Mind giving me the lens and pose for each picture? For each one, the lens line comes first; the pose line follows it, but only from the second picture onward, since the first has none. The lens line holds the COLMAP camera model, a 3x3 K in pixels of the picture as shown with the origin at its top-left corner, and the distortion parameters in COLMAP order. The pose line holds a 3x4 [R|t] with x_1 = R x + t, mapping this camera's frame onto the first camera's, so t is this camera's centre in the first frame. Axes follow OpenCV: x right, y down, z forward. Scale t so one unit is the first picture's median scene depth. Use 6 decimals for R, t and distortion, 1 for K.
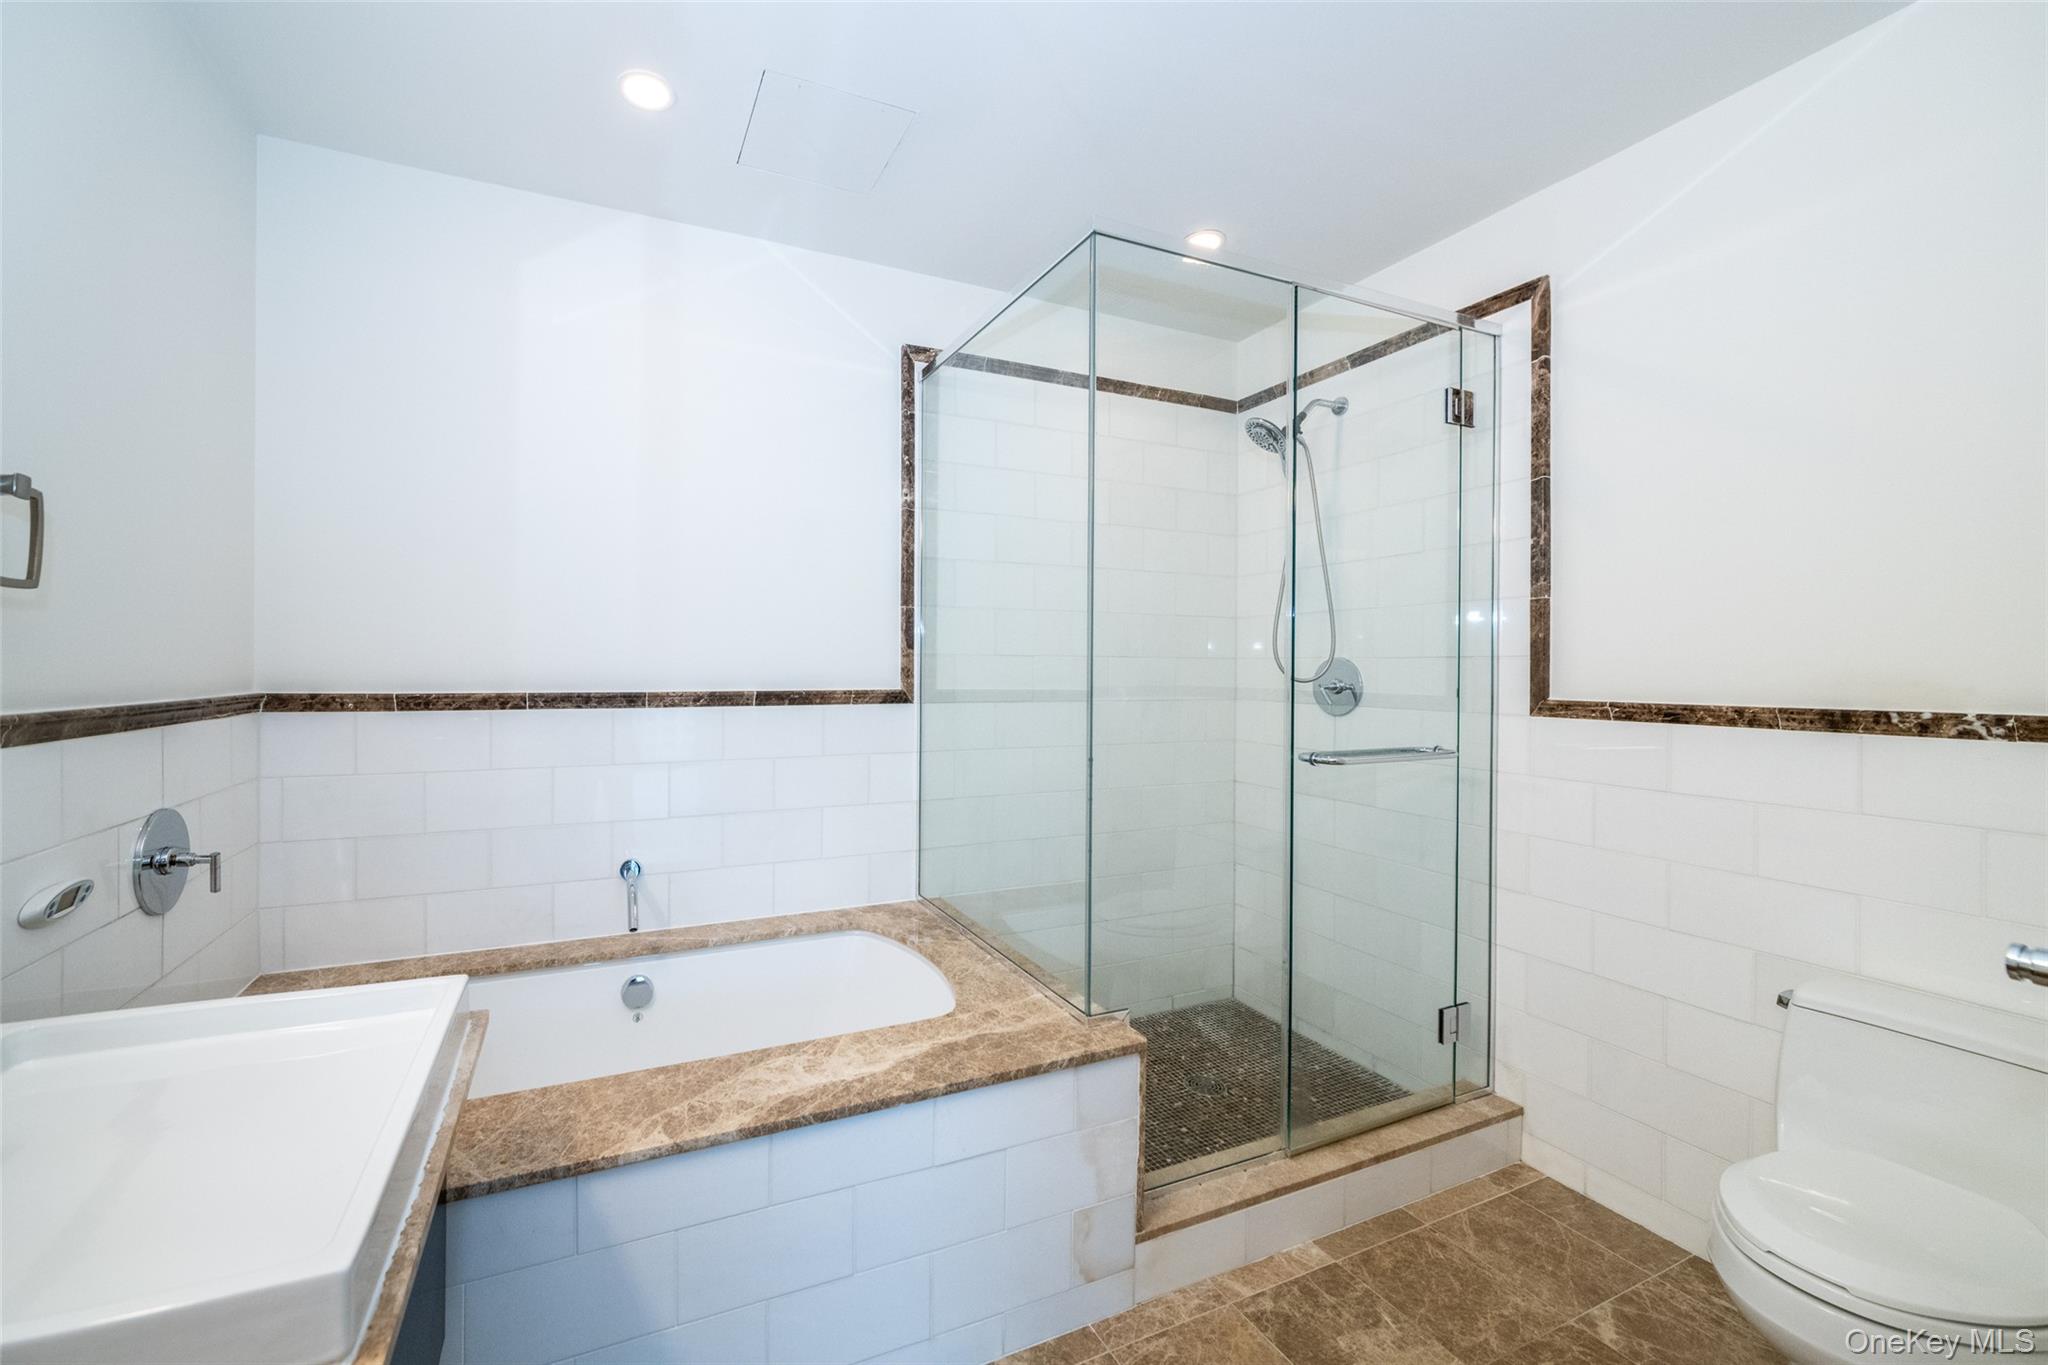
lens RADIAL K [[918.8, 0, 1022.9], [0, 918.8, 676.0], [0, 0, 1]] dist [-0.004333, 0.000632]
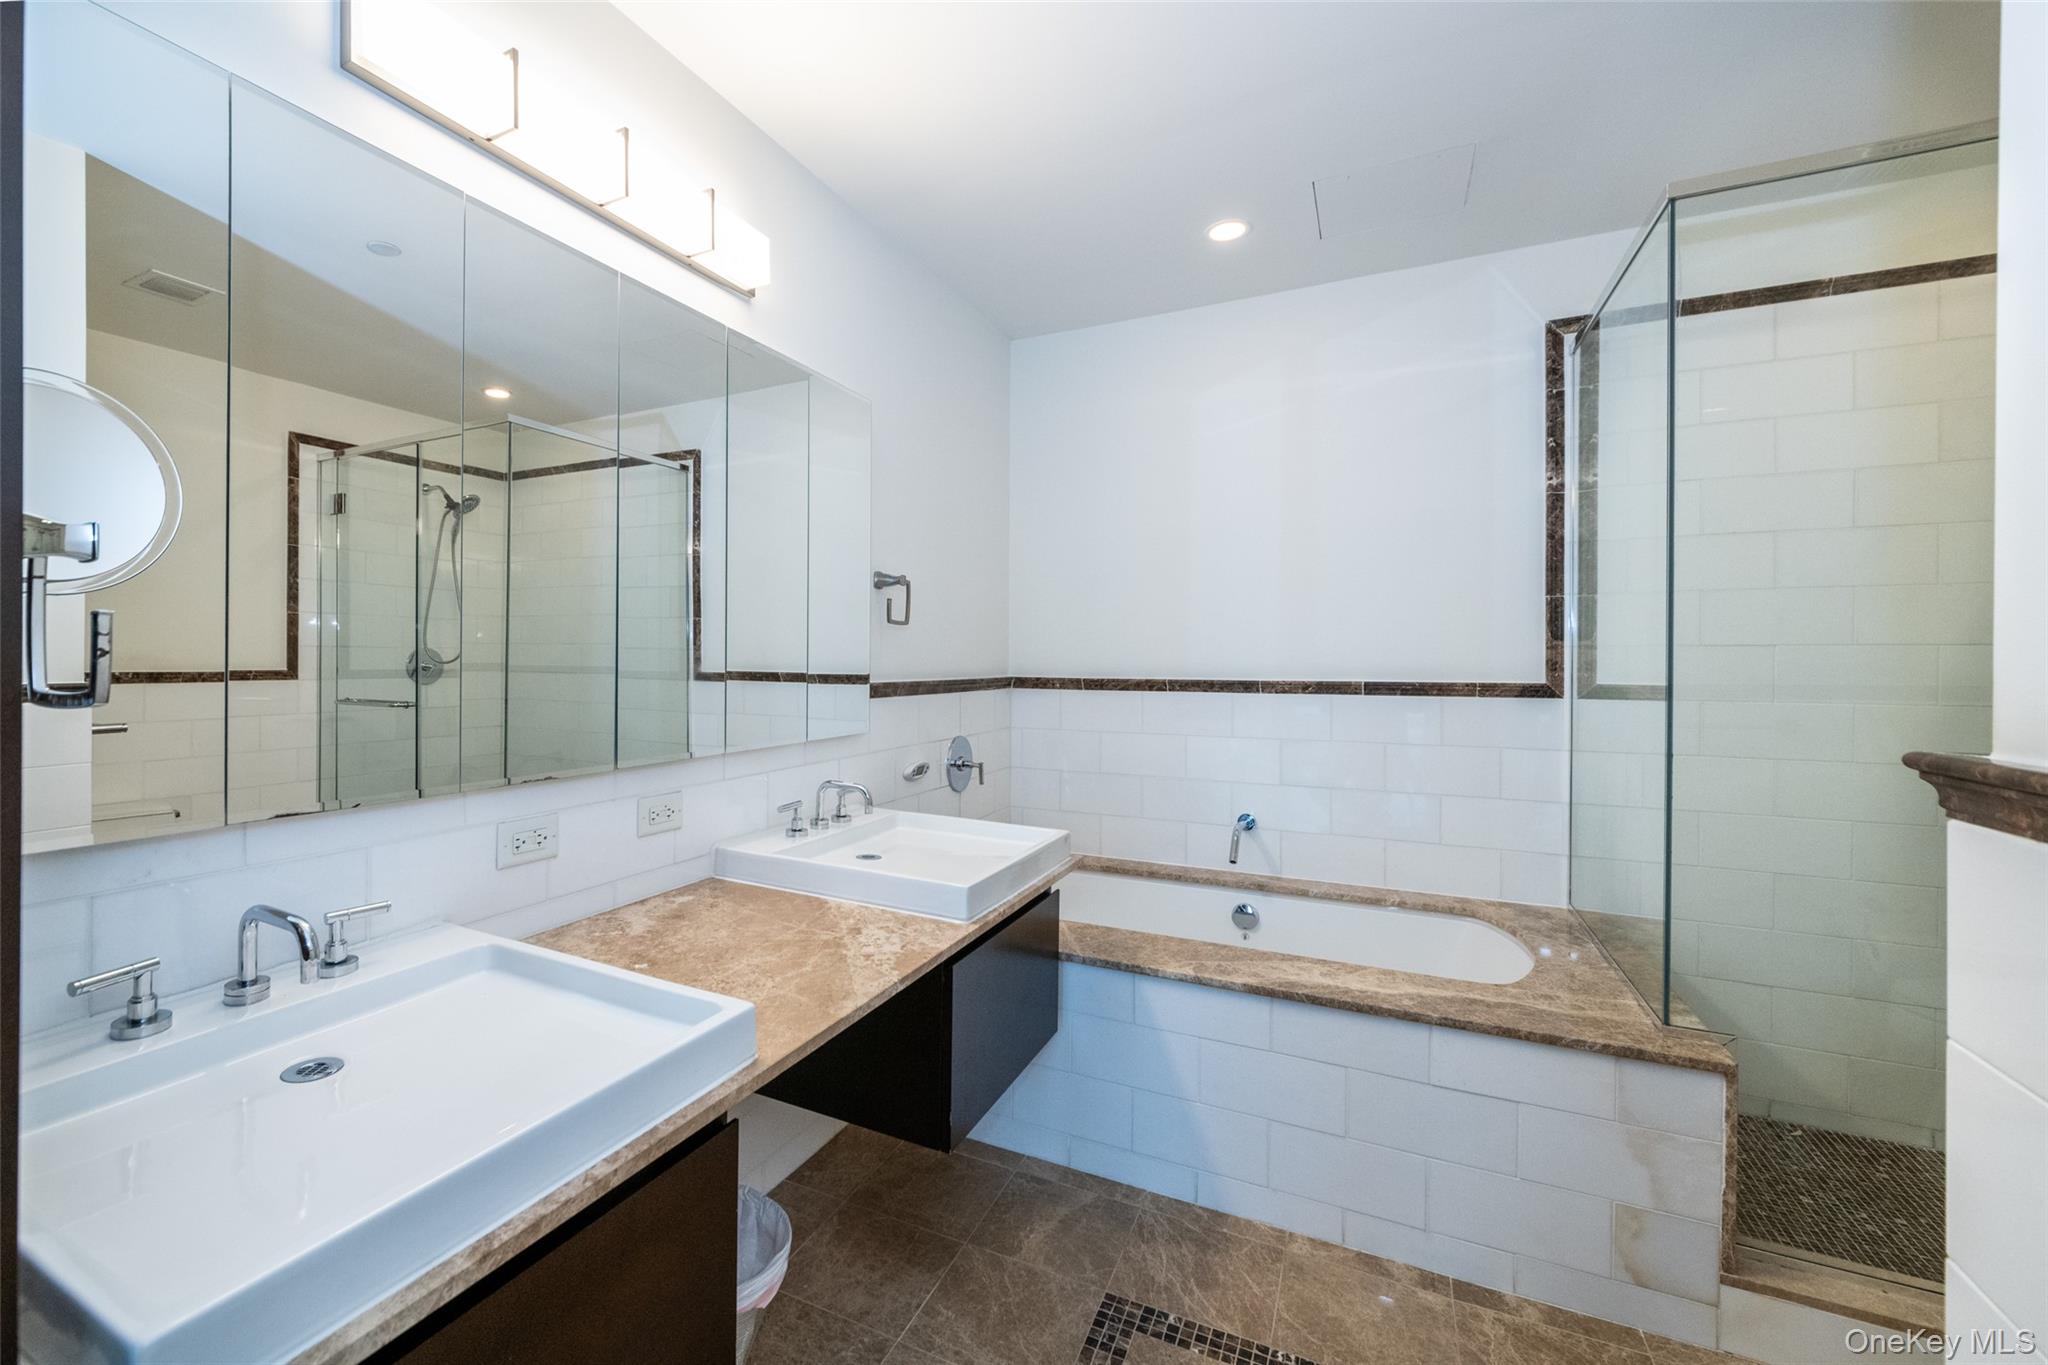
lens RADIAL K [[1181.9, 0, 1020.7], [0, 1181.9, 672.3], [0, 0, 1]] dist [0.004157, 0.001535]
pose [[0.712829, 0.001771, -0.701336, 0.492150], [-0.003535, 0.999993, -0.001067, 0.009536], [0.701329, 0.003240, 0.712830, -0.372195]]
